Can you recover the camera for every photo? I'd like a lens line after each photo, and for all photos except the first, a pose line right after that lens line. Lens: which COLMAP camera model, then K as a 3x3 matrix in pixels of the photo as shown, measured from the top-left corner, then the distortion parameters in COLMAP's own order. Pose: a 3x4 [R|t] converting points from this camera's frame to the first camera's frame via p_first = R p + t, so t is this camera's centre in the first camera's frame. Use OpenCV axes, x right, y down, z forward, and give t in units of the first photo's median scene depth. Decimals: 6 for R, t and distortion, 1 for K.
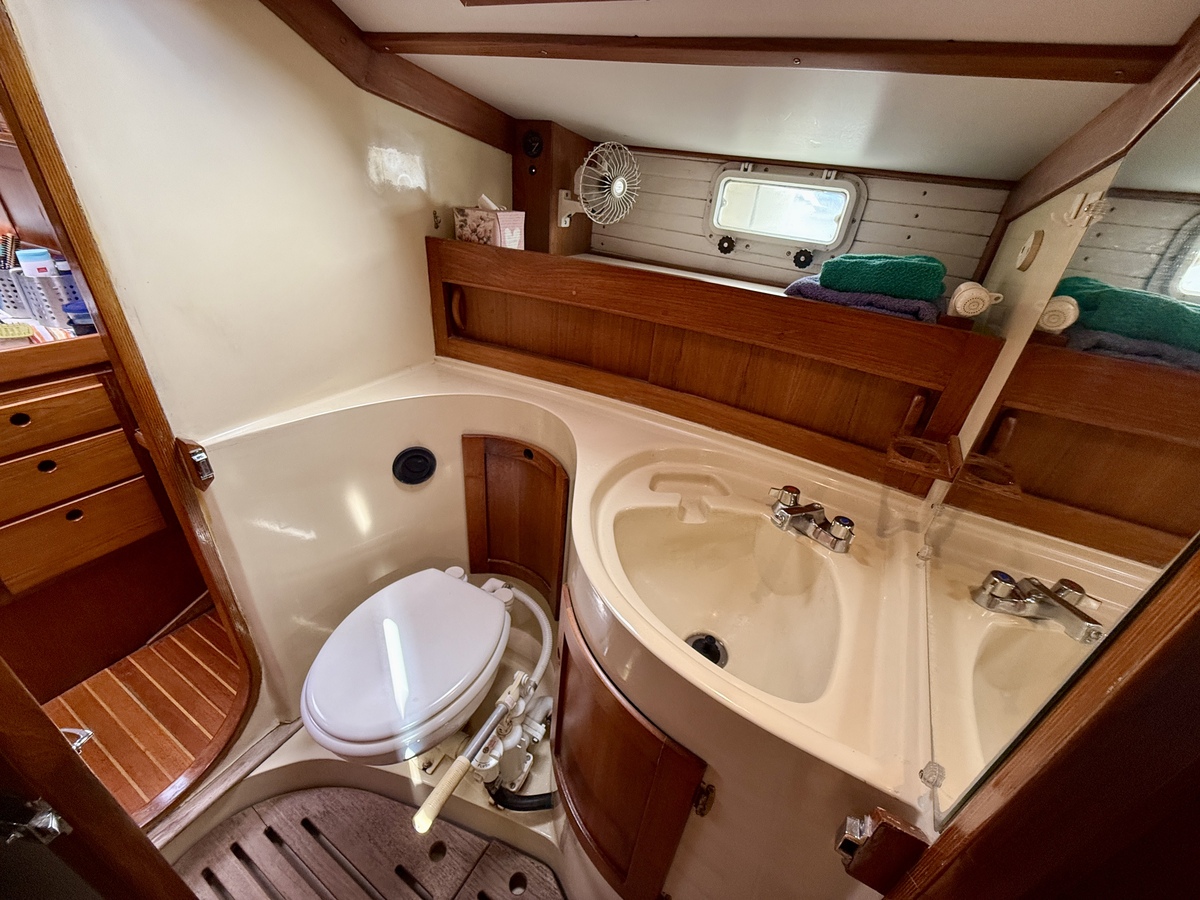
lens RADIAL K [[481.6, 0, 600.0], [0, 481.6, 450.0], [0, 0, 1]] dist [0.001857, 0.000555]
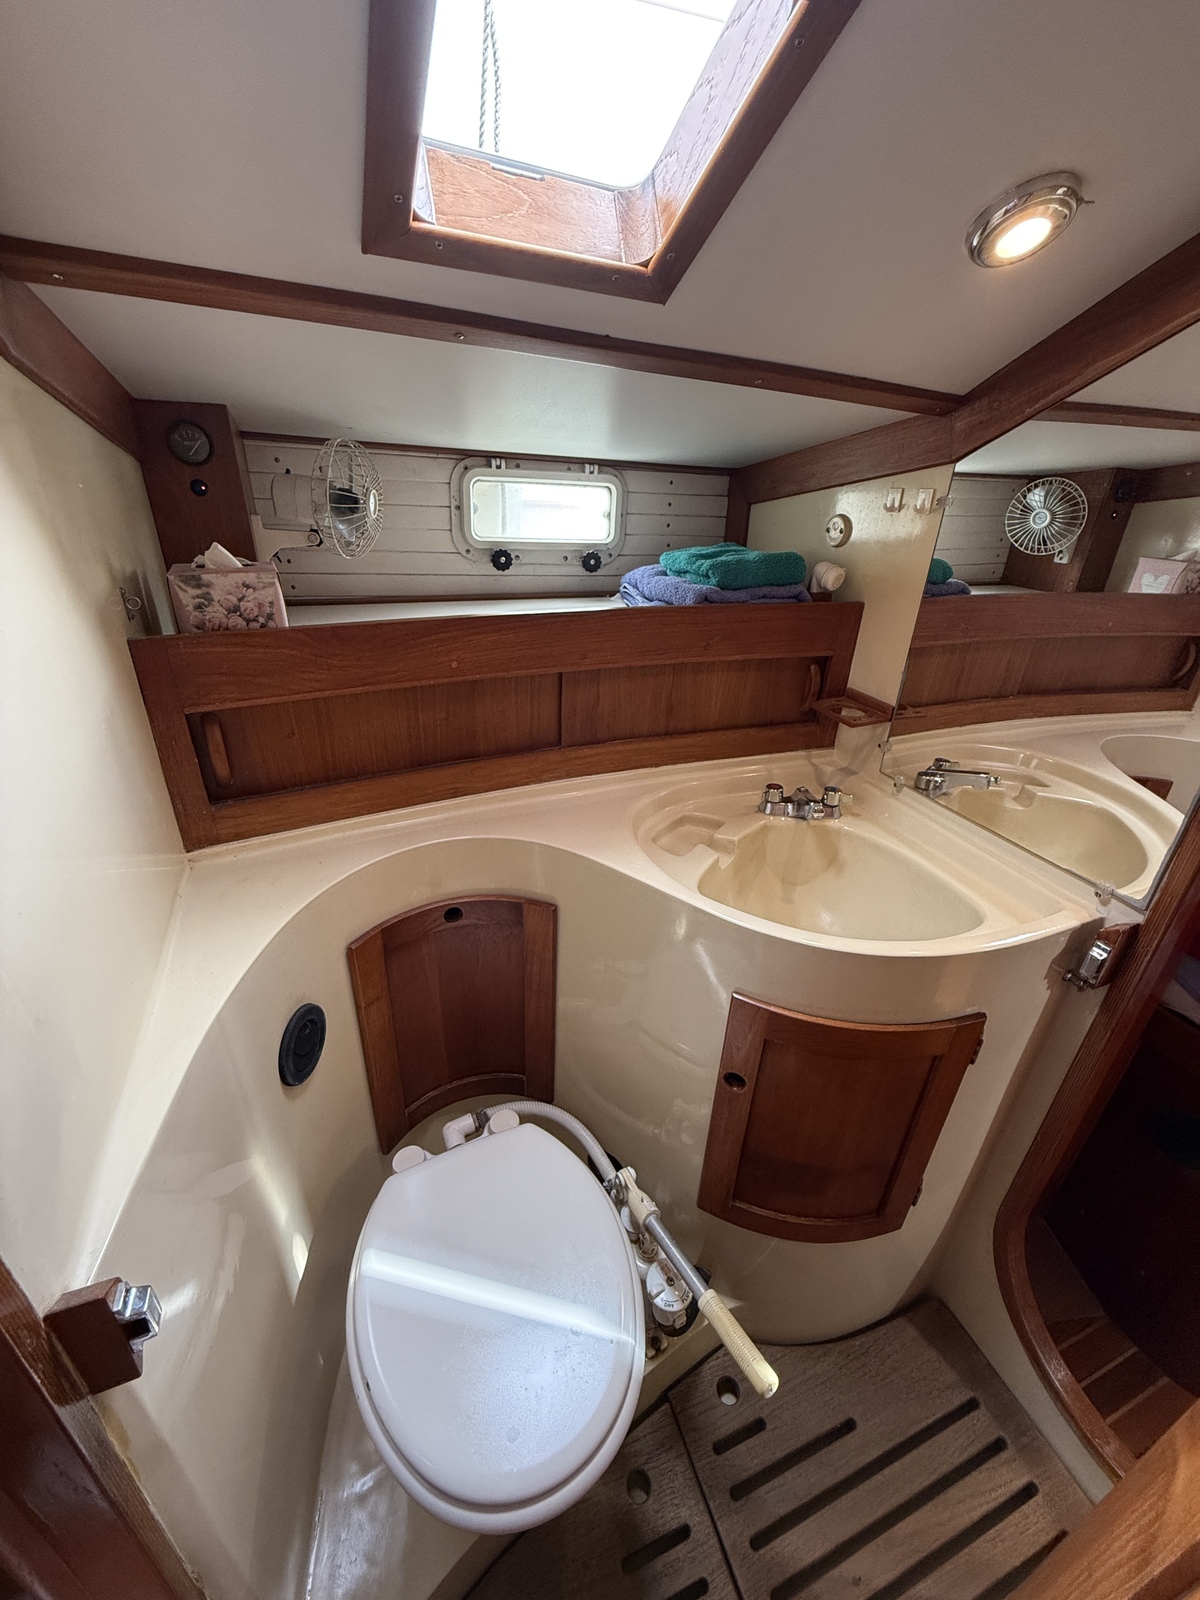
lens RADIAL K [[639.3, 0, 564.5], [0, 639.3, 798.3], [0, 0, 1]] dist [0.000572, -0.000533]
pose [[0.625329, -0.406613, 0.666056, -0.615870], [0.403973, 0.898929, 0.169505, -0.238674], [-0.667660, 0.163072, 0.726387, 0.259386]]
